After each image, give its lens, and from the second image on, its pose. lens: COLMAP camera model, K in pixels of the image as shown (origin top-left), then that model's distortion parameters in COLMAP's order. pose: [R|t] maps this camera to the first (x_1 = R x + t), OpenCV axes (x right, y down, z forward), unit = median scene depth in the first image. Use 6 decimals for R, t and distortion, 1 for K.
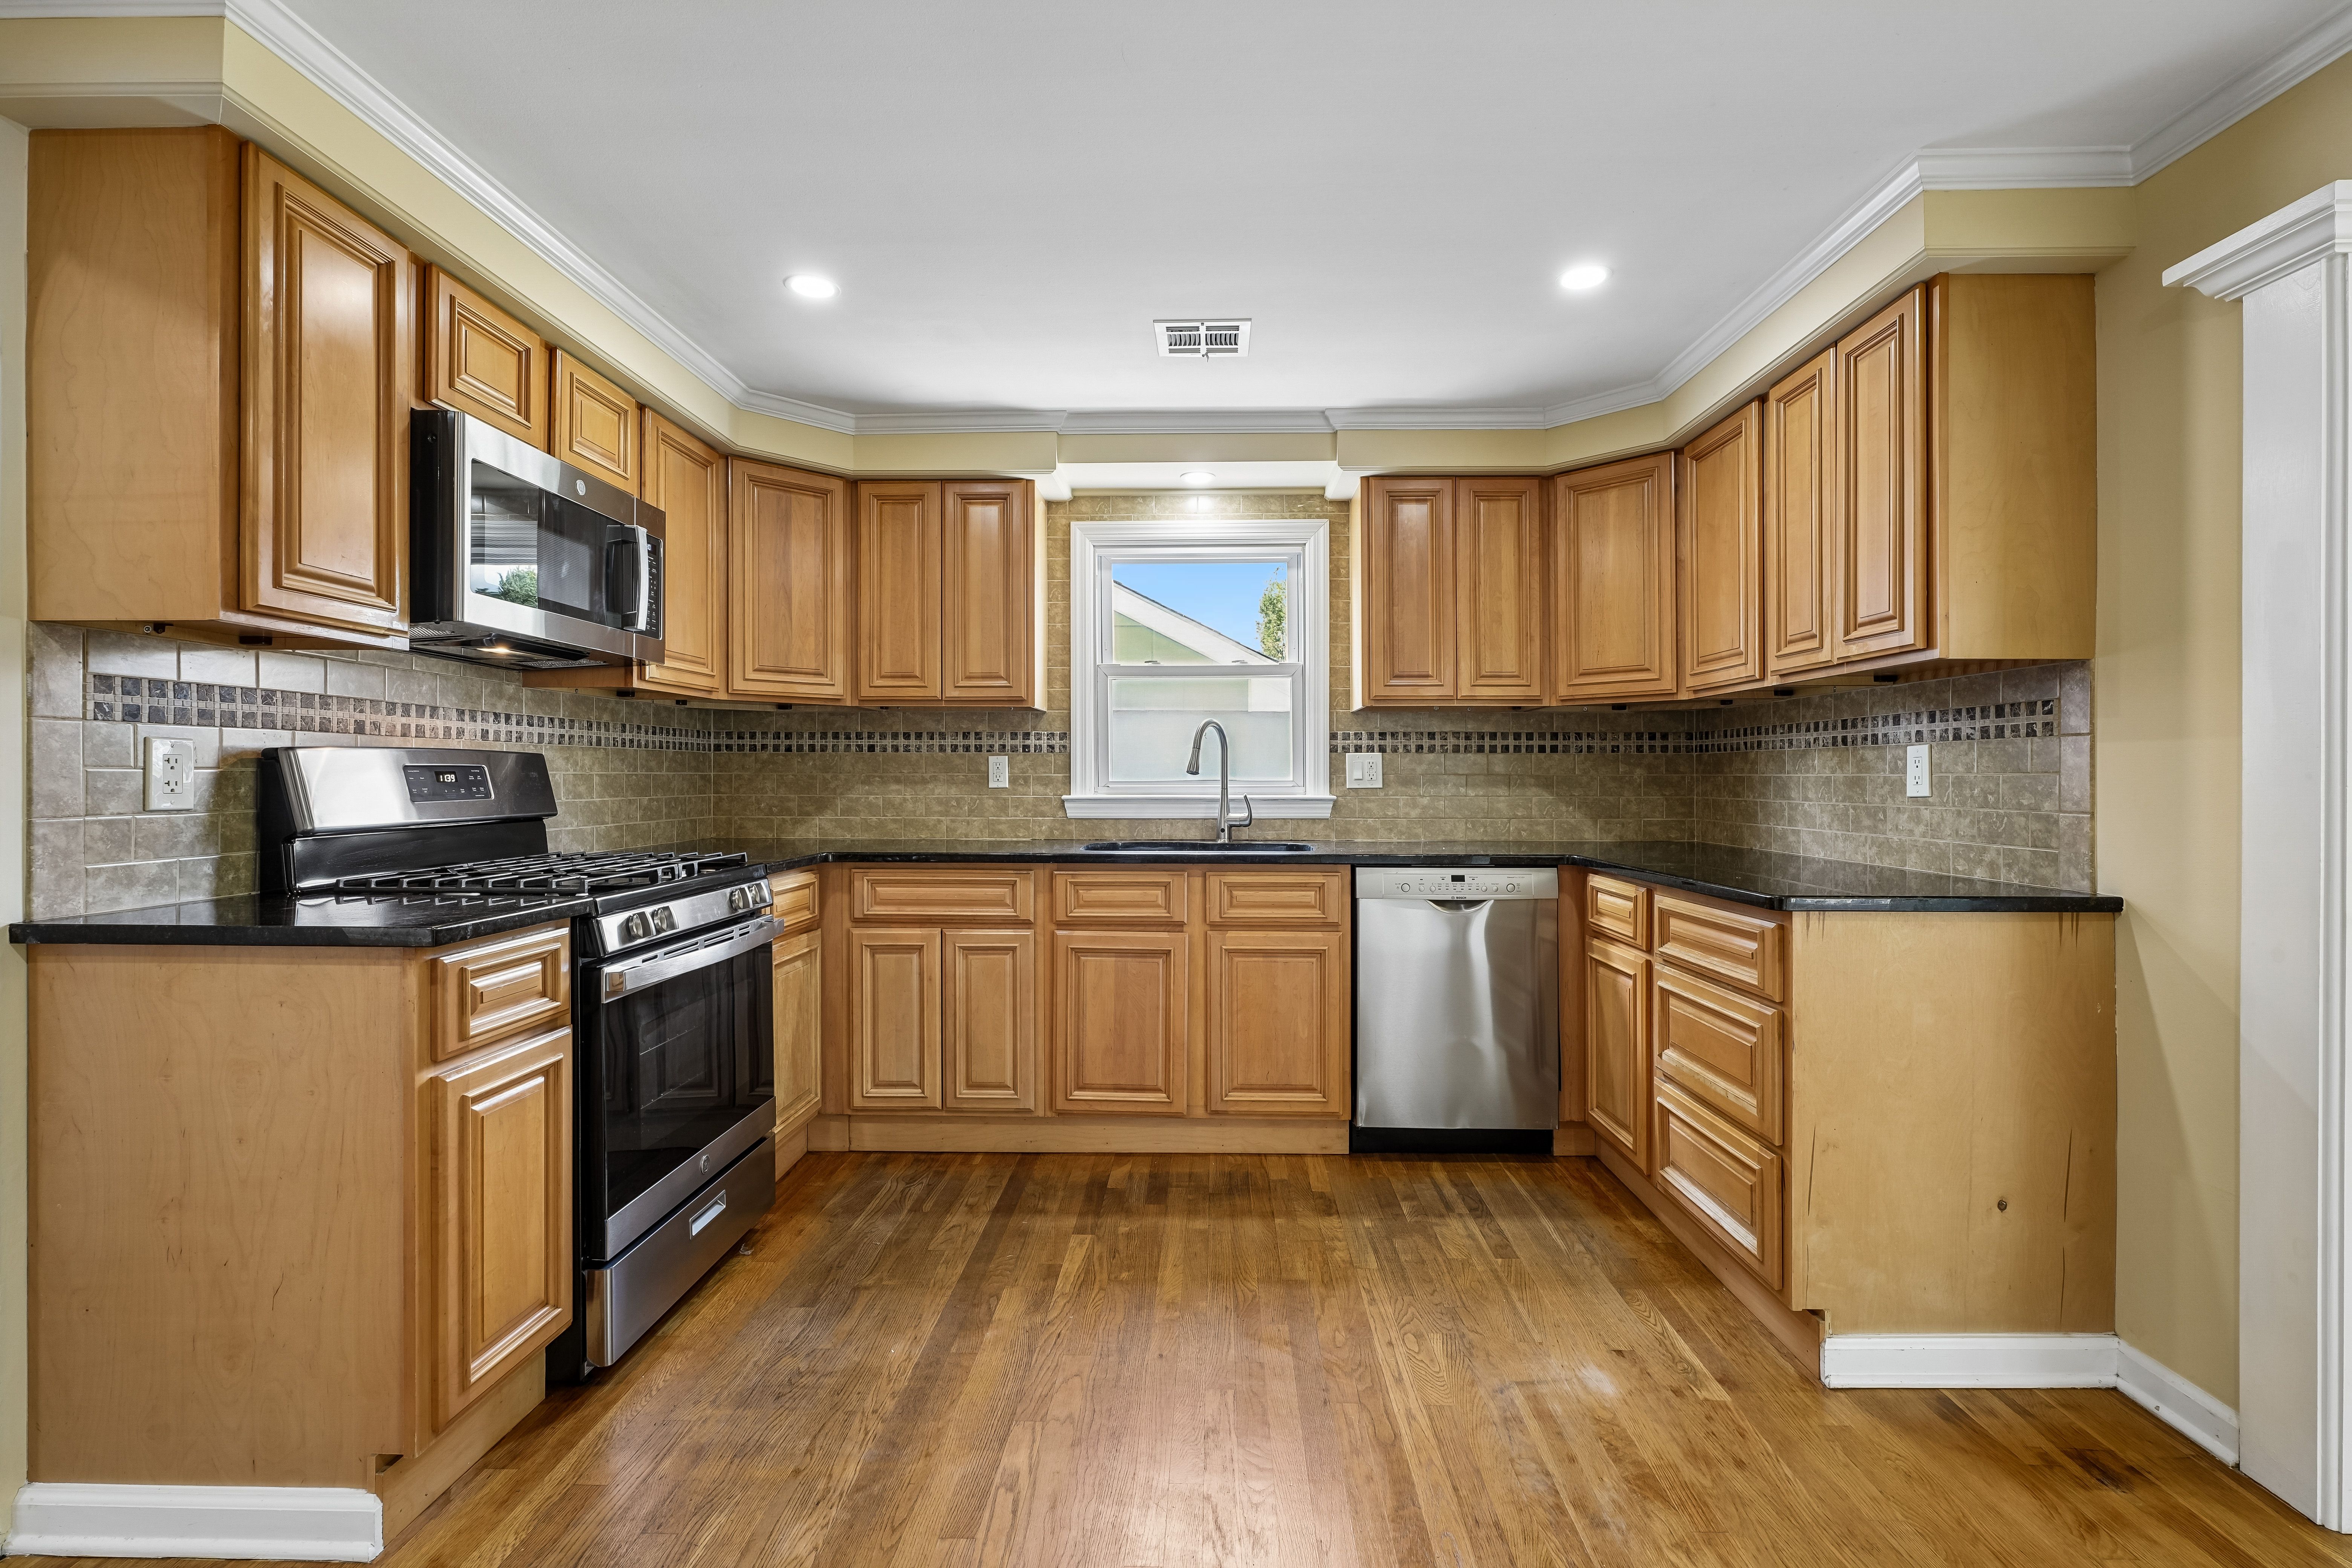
lens RADIAL K [[1047.4, 0, 1187.1], [0, 1047.4, 777.5], [0, 0, 1]] dist [-0.008525, 0.002458]
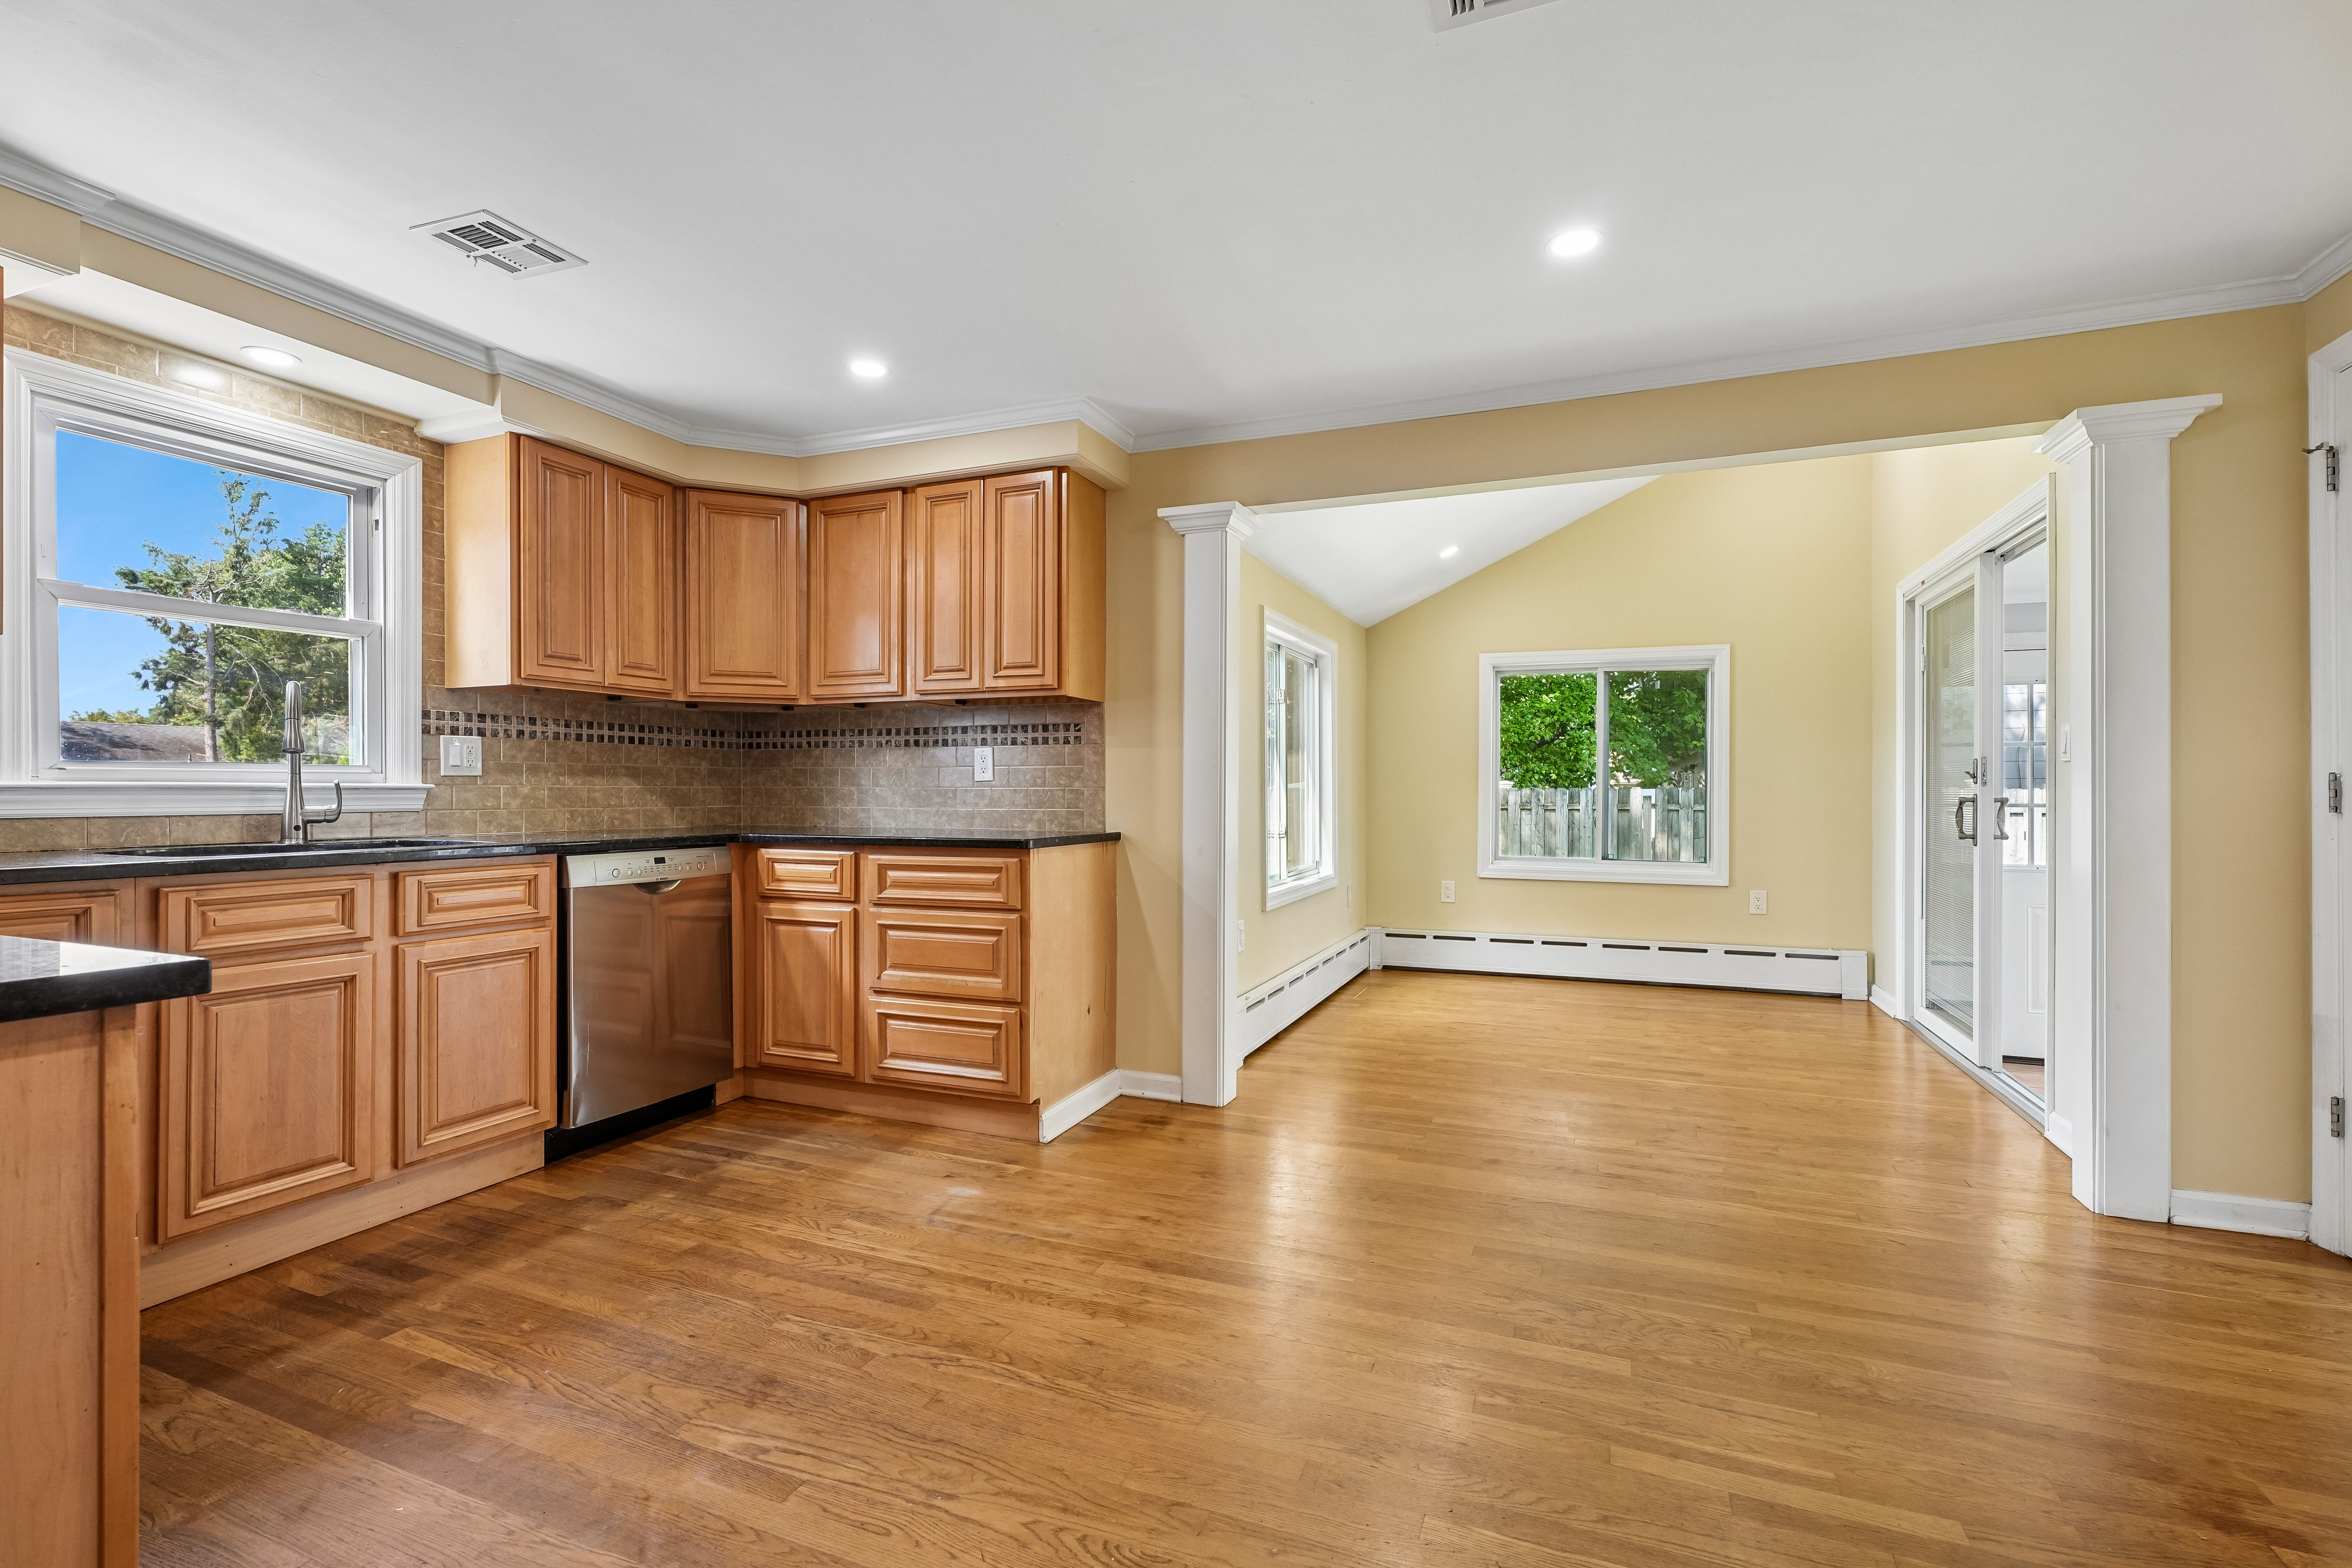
lens RADIAL K [[1047.4, 0, 1168.0], [0, 1047.4, 795.5], [0, 0, 1]] dist [-0.008525, 0.002458]
pose [[0.365271, -0.004311, 0.930891, -0.564464], [-0.001632, 0.999985, 0.005272, 0.027667], [-0.930900, -0.003445, 0.365258, 0.163969]]
